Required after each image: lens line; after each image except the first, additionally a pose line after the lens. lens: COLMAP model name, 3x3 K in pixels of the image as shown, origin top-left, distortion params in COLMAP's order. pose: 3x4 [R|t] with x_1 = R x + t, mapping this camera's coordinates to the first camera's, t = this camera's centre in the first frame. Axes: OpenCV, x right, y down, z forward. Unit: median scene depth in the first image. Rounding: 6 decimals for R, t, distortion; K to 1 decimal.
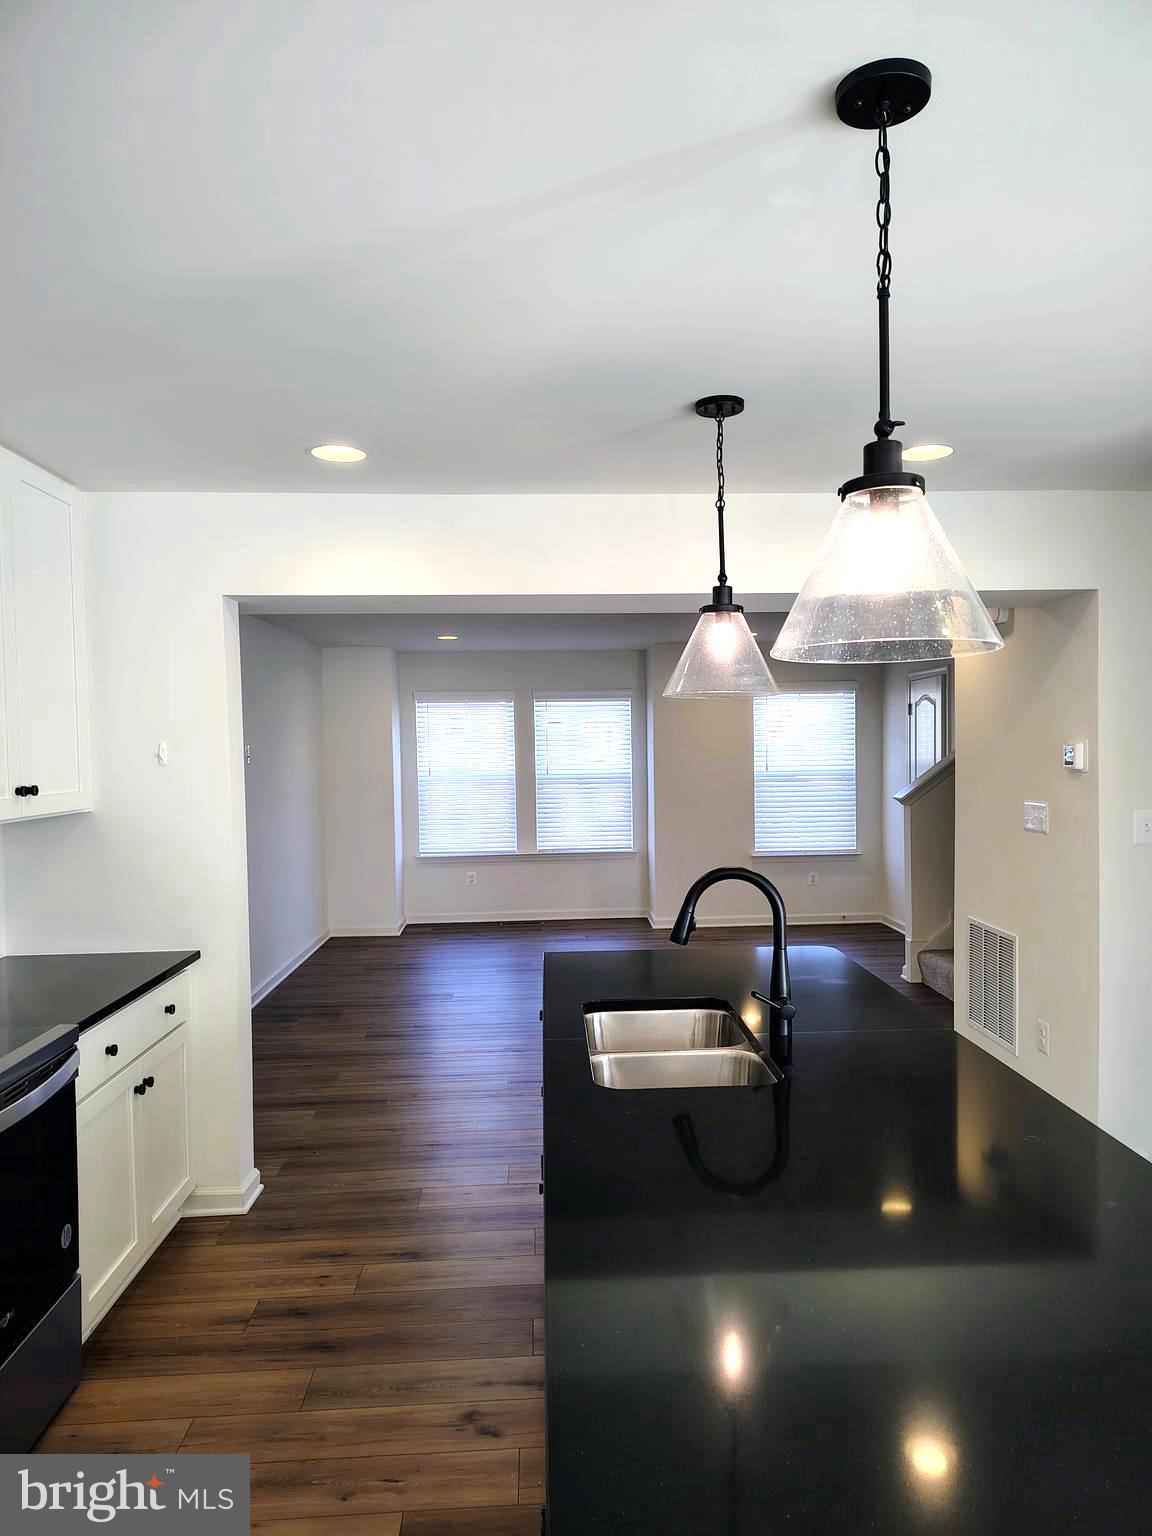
lens RADIAL K [[1052.1, 0, 578.1], [0, 1052.1, 770.1], [0, 0, 1]] dist [0.027945, -0.013200]
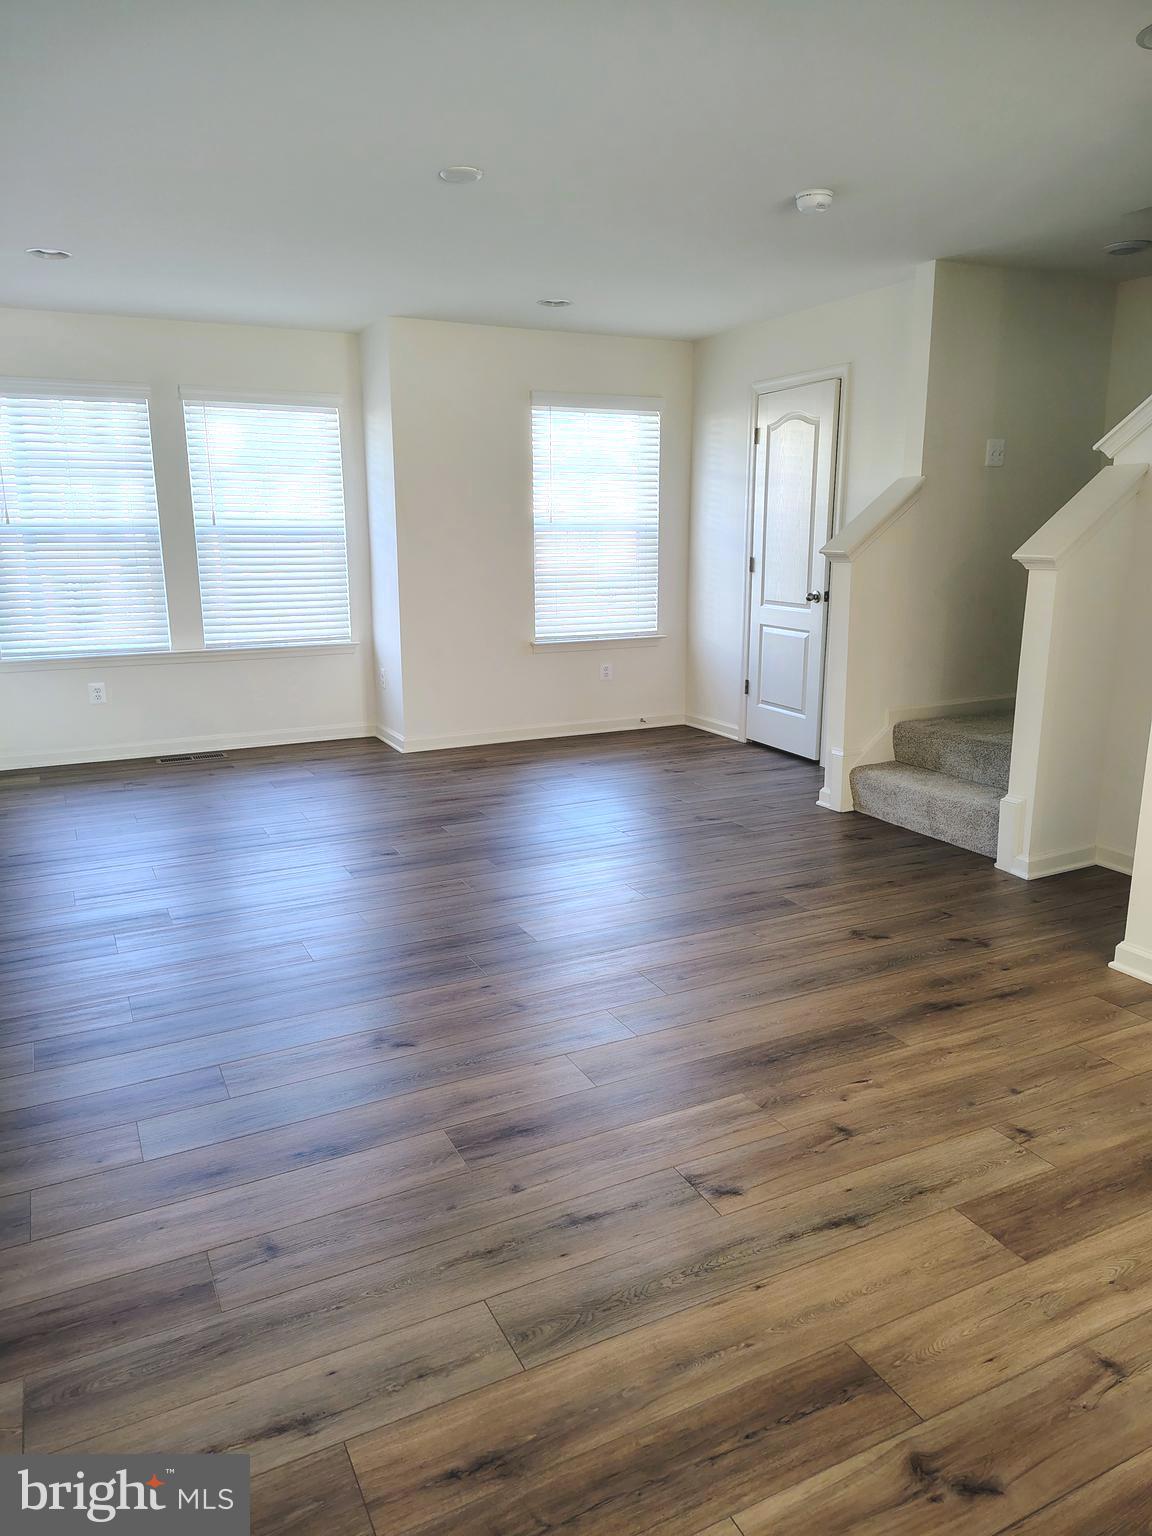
lens RADIAL K [[1052.1, 0, 582.8], [0, 1052.1, 766.3], [0, 0, 1]] dist [0.027945, -0.013200]
pose [[0.908146, -0.078049, 0.411313, -0.101725], [-0.003490, 0.981023, 0.193862, 0.022652], [-0.418638, -0.177490, 0.890640, 0.310626]]
